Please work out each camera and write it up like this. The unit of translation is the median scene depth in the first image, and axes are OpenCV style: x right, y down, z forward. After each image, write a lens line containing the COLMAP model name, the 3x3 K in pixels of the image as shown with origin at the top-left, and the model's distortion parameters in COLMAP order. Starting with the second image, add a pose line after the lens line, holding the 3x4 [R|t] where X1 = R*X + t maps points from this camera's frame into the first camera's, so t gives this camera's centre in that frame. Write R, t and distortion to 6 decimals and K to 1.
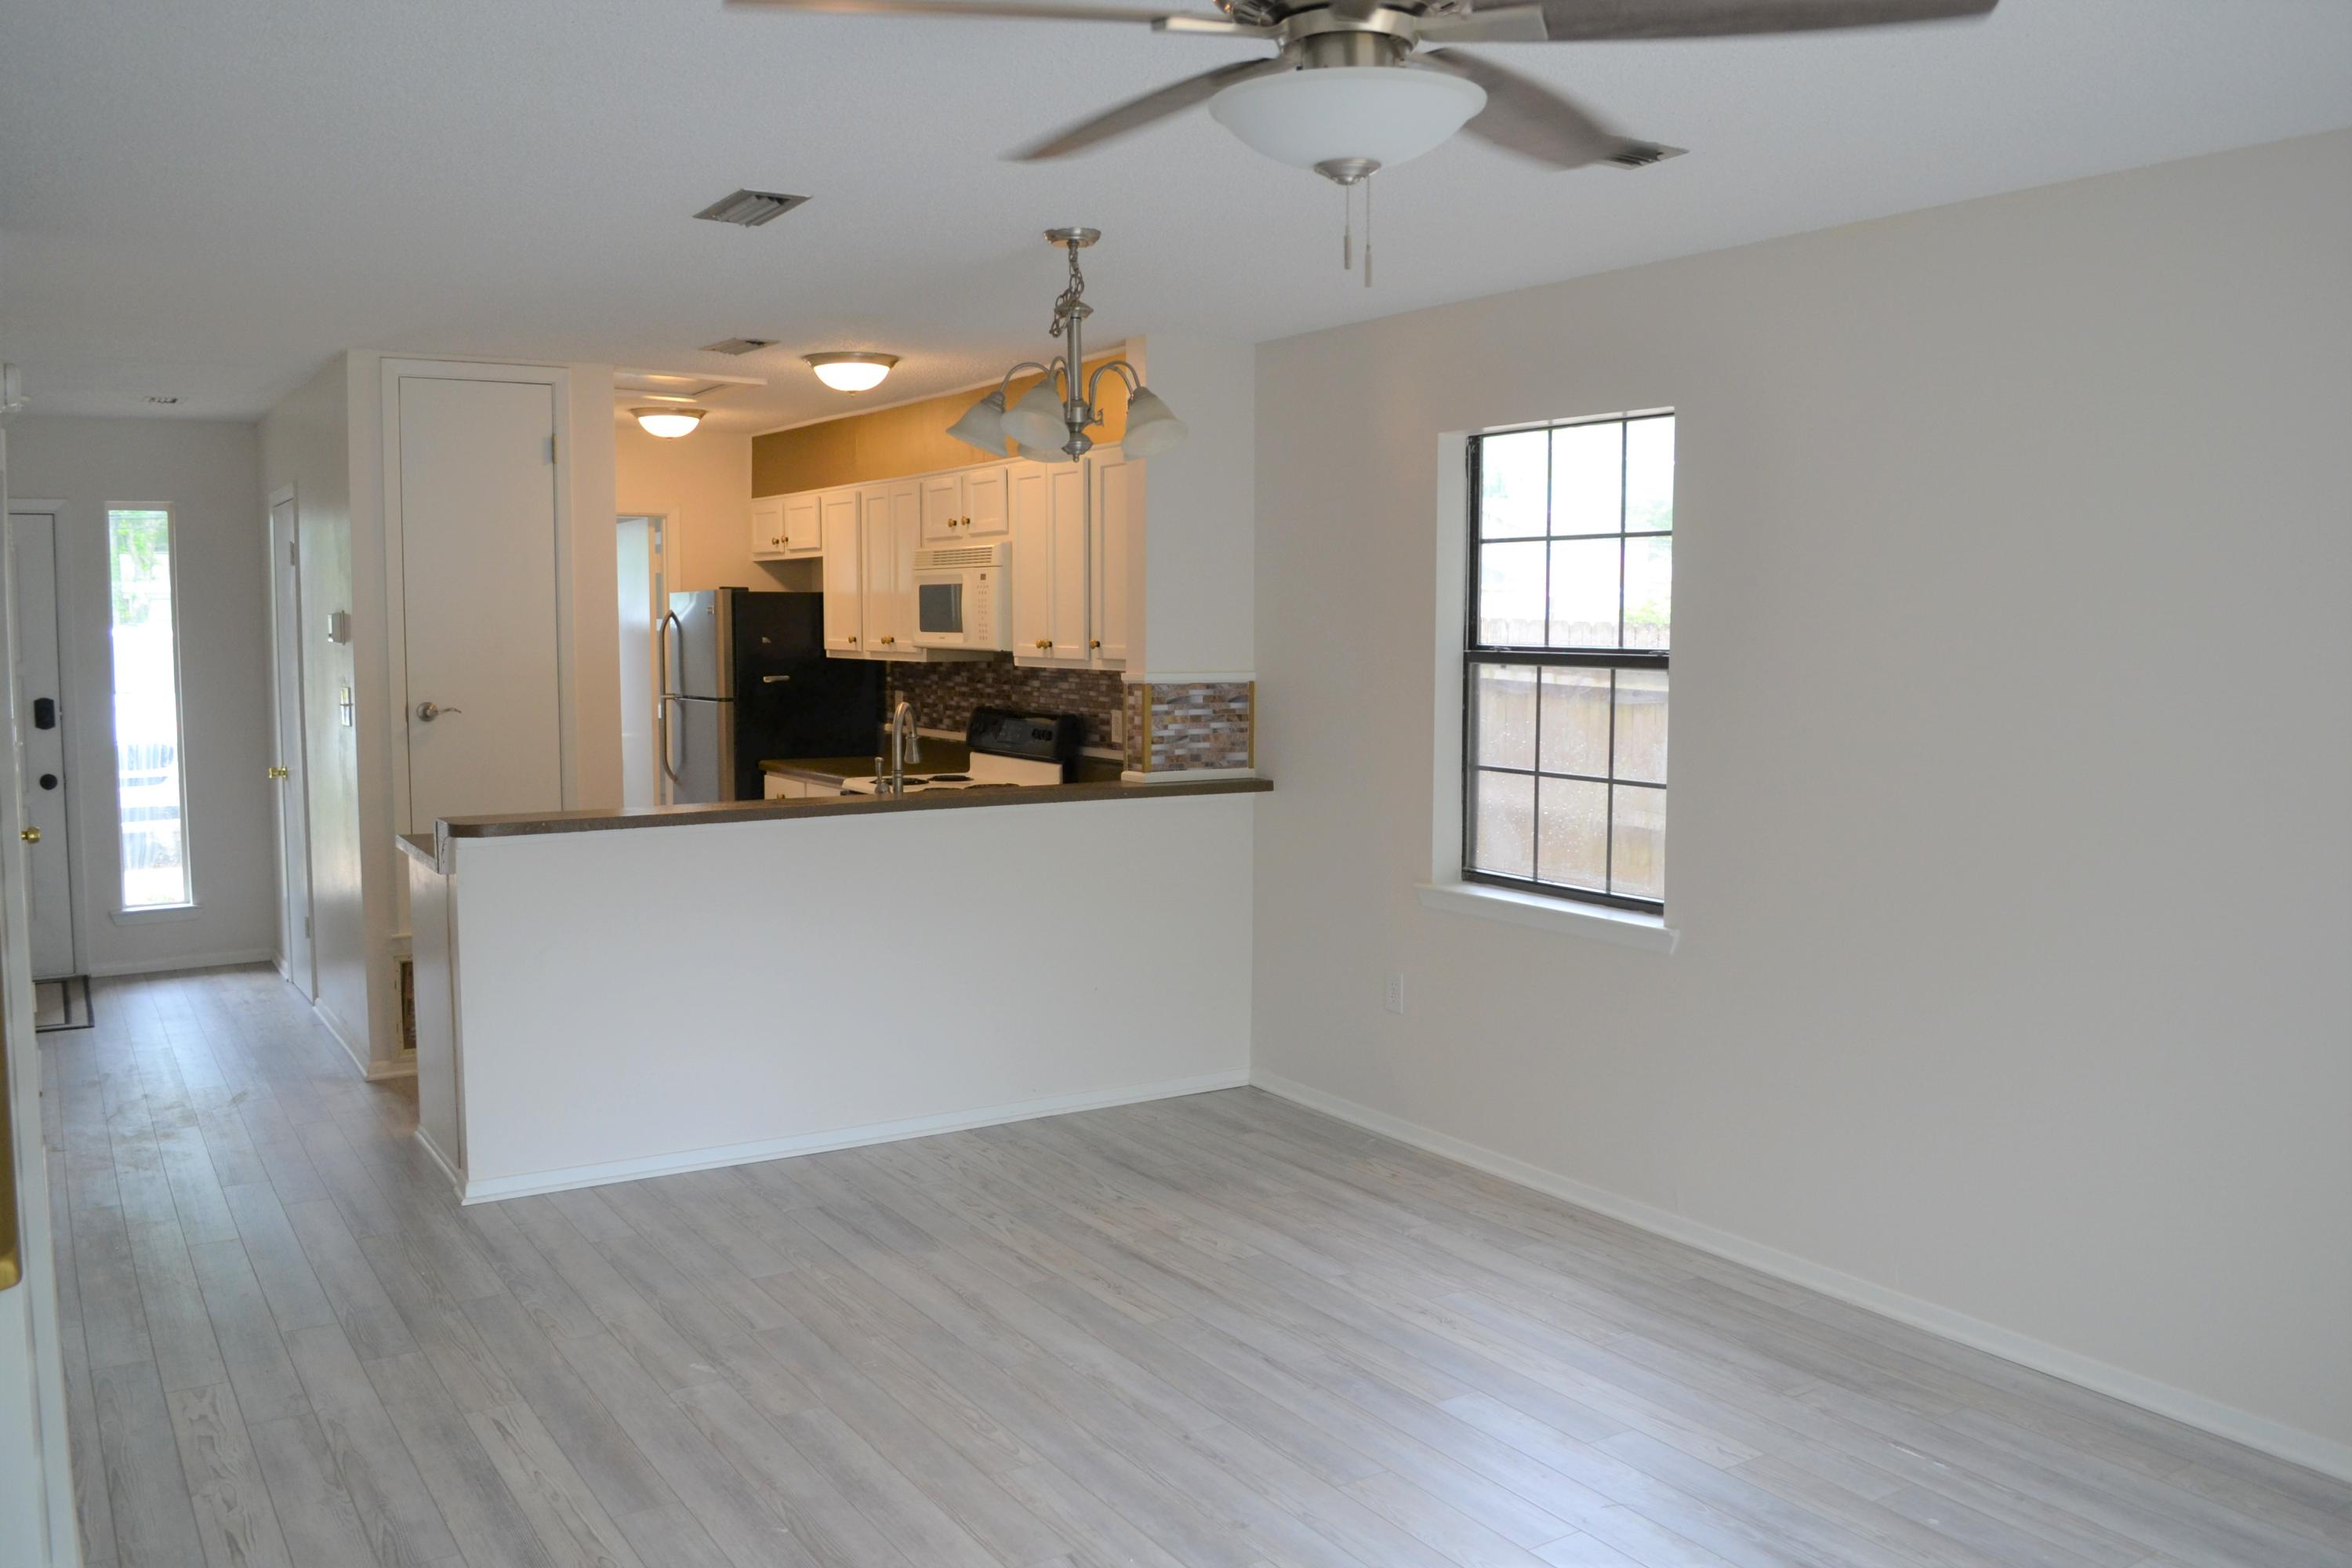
lens RADIAL K [[1919.3, 0, 1229.7], [0, 1919.3, 787.6], [0, 0, 1]] dist [-0.088253, 0.029651]
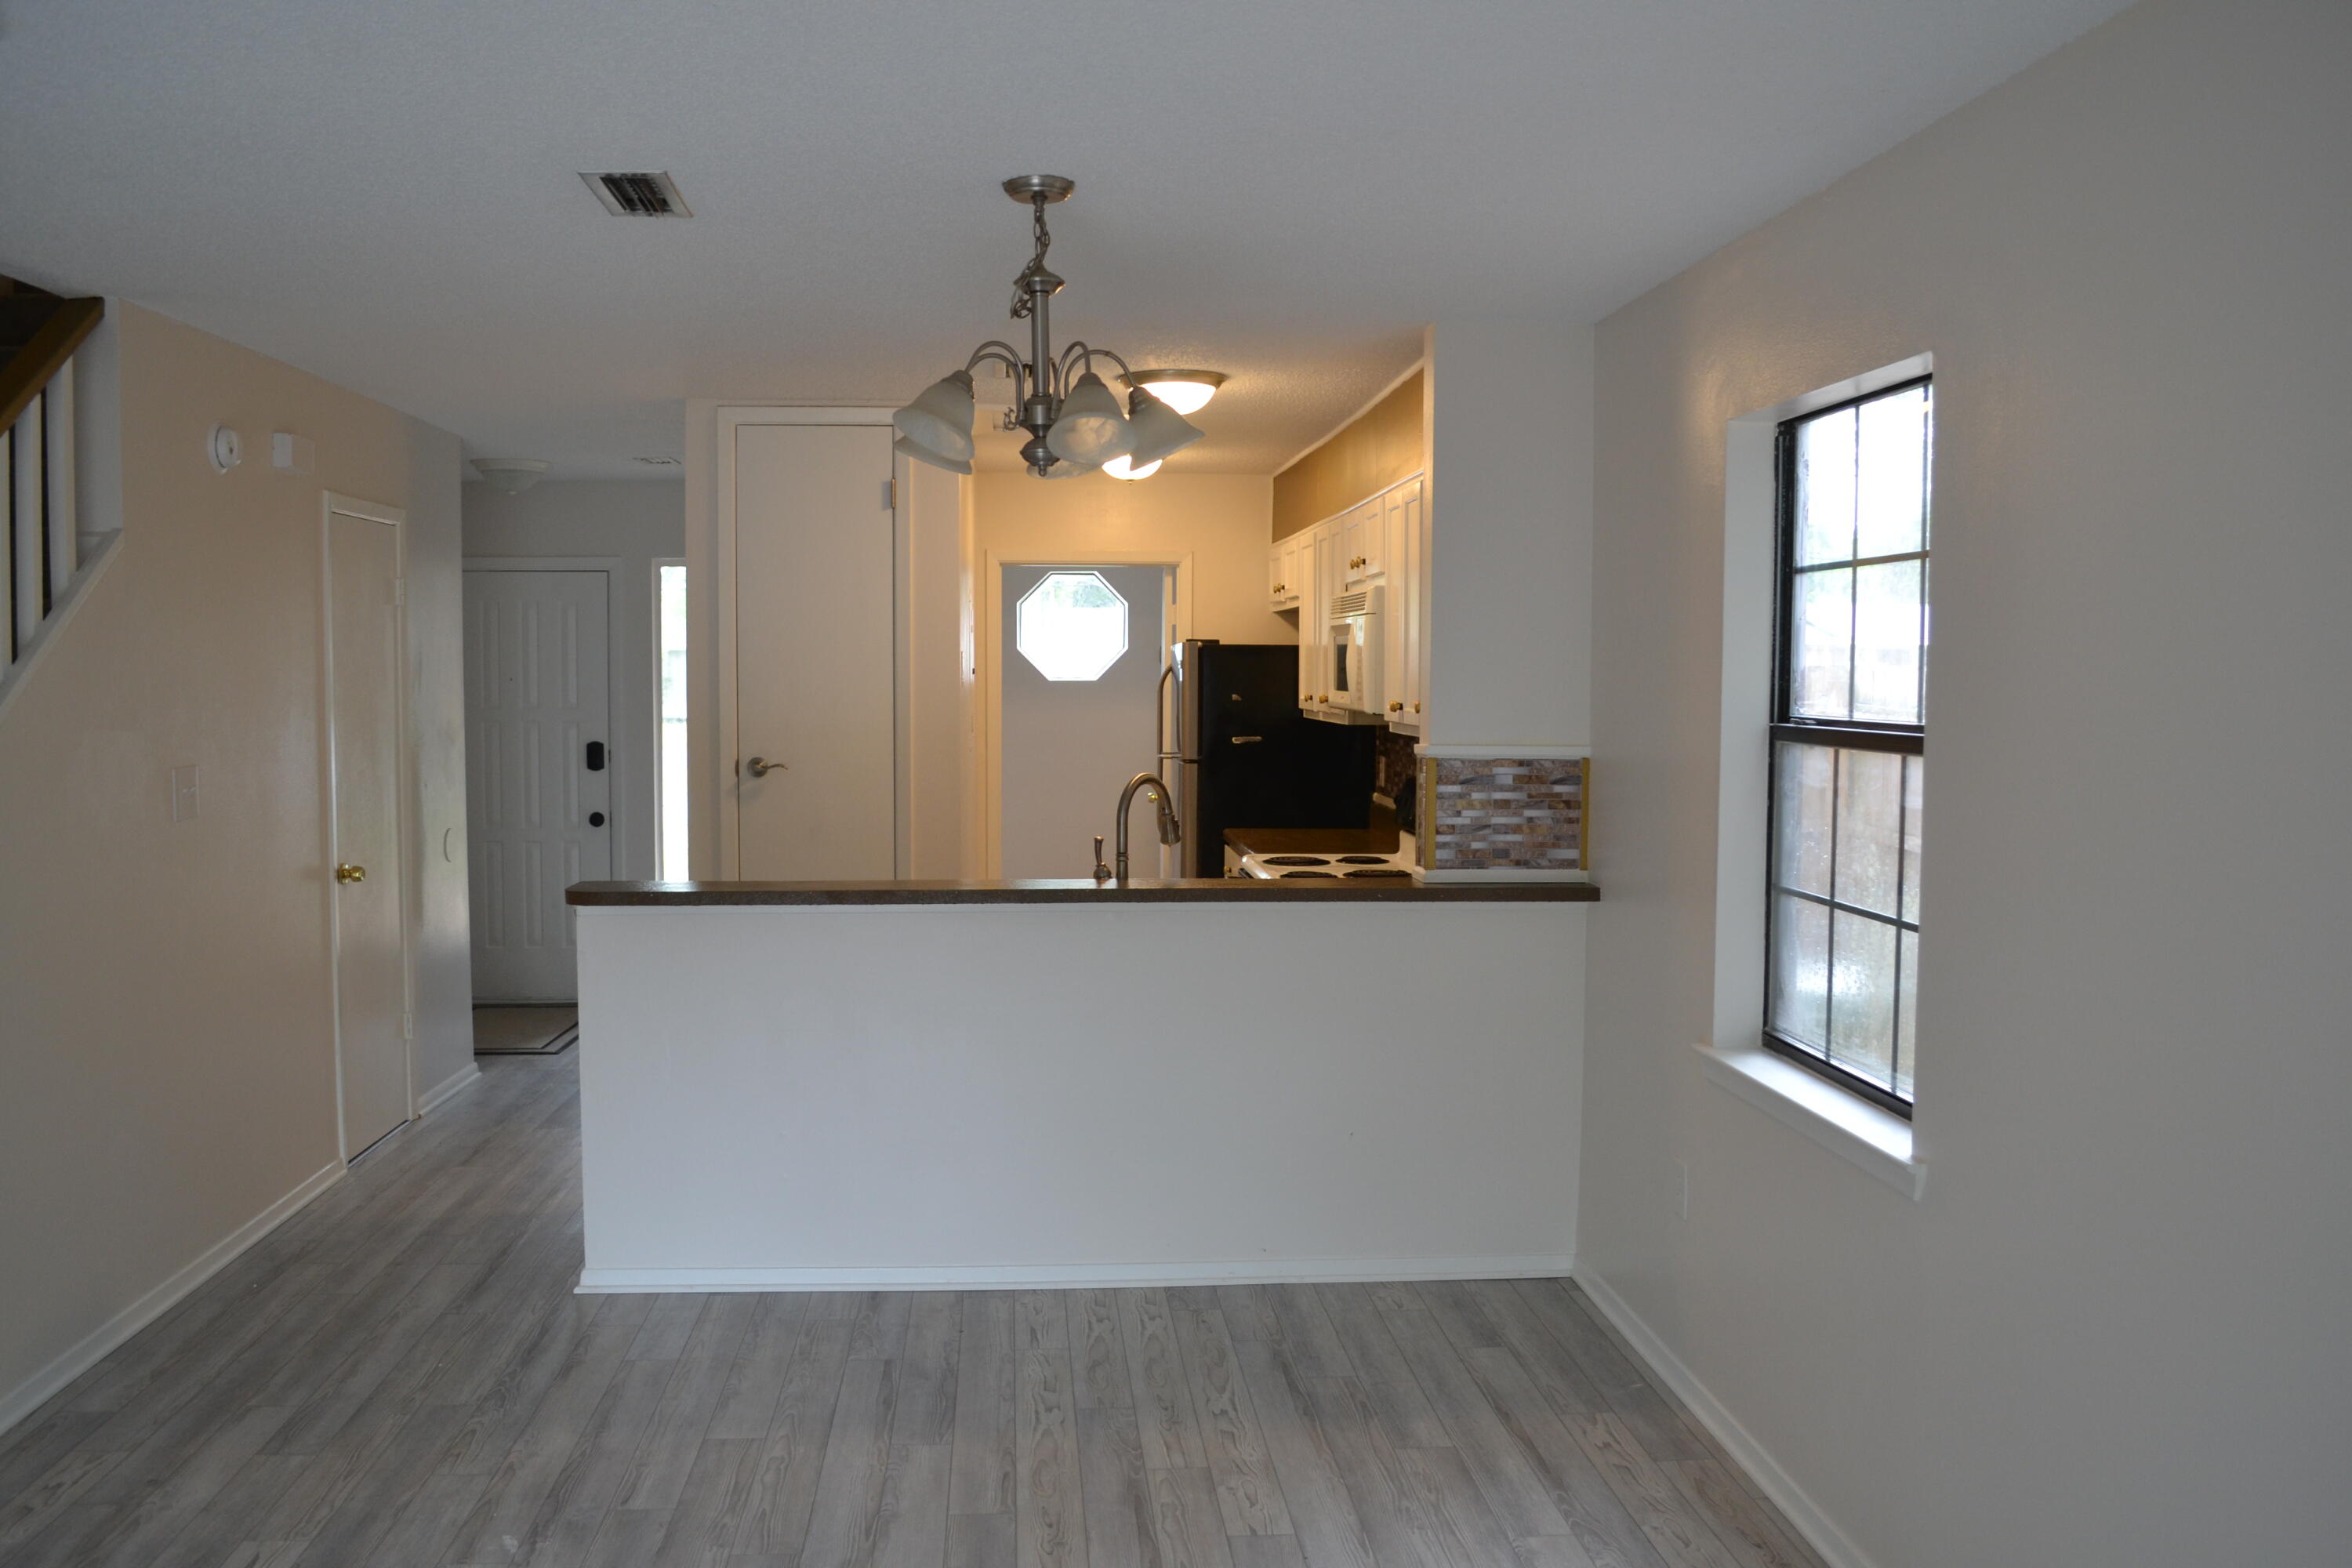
lens RADIAL K [[1919.3, 0, 1170.8], [0, 1919.3, 787.4], [0, 0, 1]] dist [-0.088253, 0.029651]
pose [[0.873699, 0.032526, -0.485378, 0.241401], [-0.046814, 0.998753, -0.017337, -0.022442], [0.484209, 0.037870, 0.874132, 0.242799]]
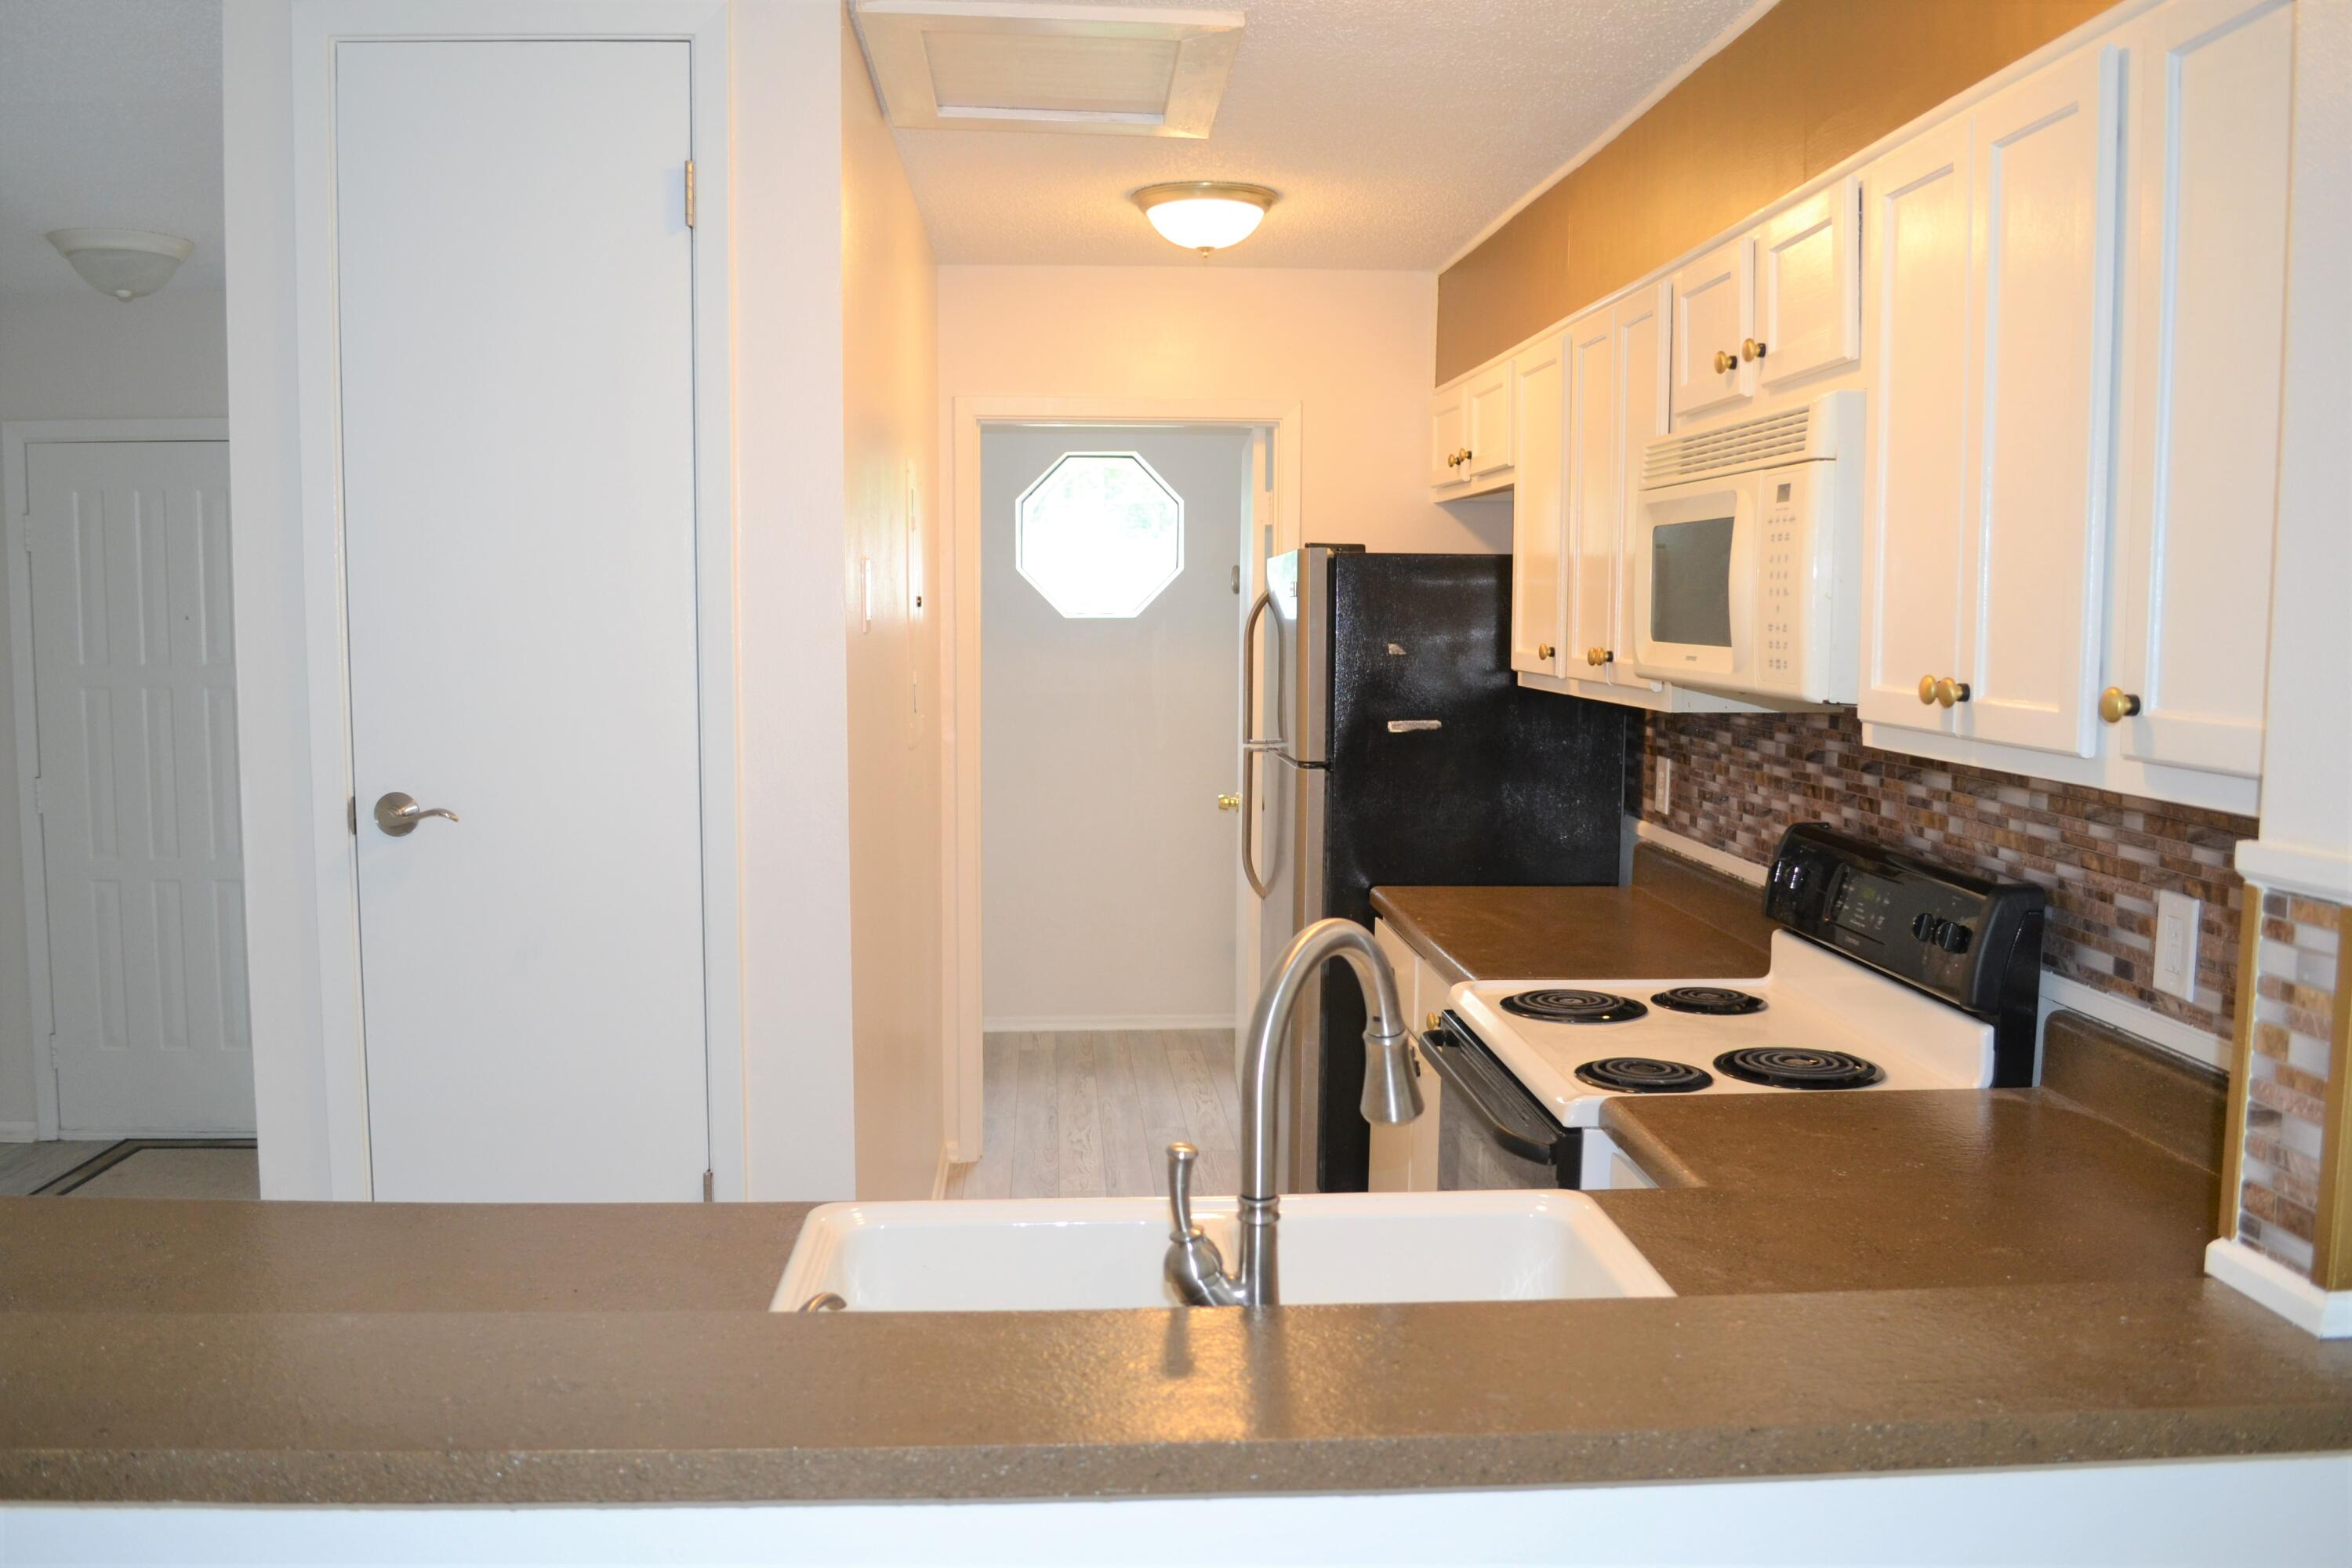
lens RADIAL K [[1919.3, 0, 1124.6], [0, 1919.3, 789.4], [0, 0, 1]] dist [-0.088253, 0.029651]
pose [[0.853932, 0.052248, -0.517755, -0.053964], [-0.049727, 0.998587, 0.018755, -0.062382], [0.518003, 0.009731, 0.855324, 0.714800]]
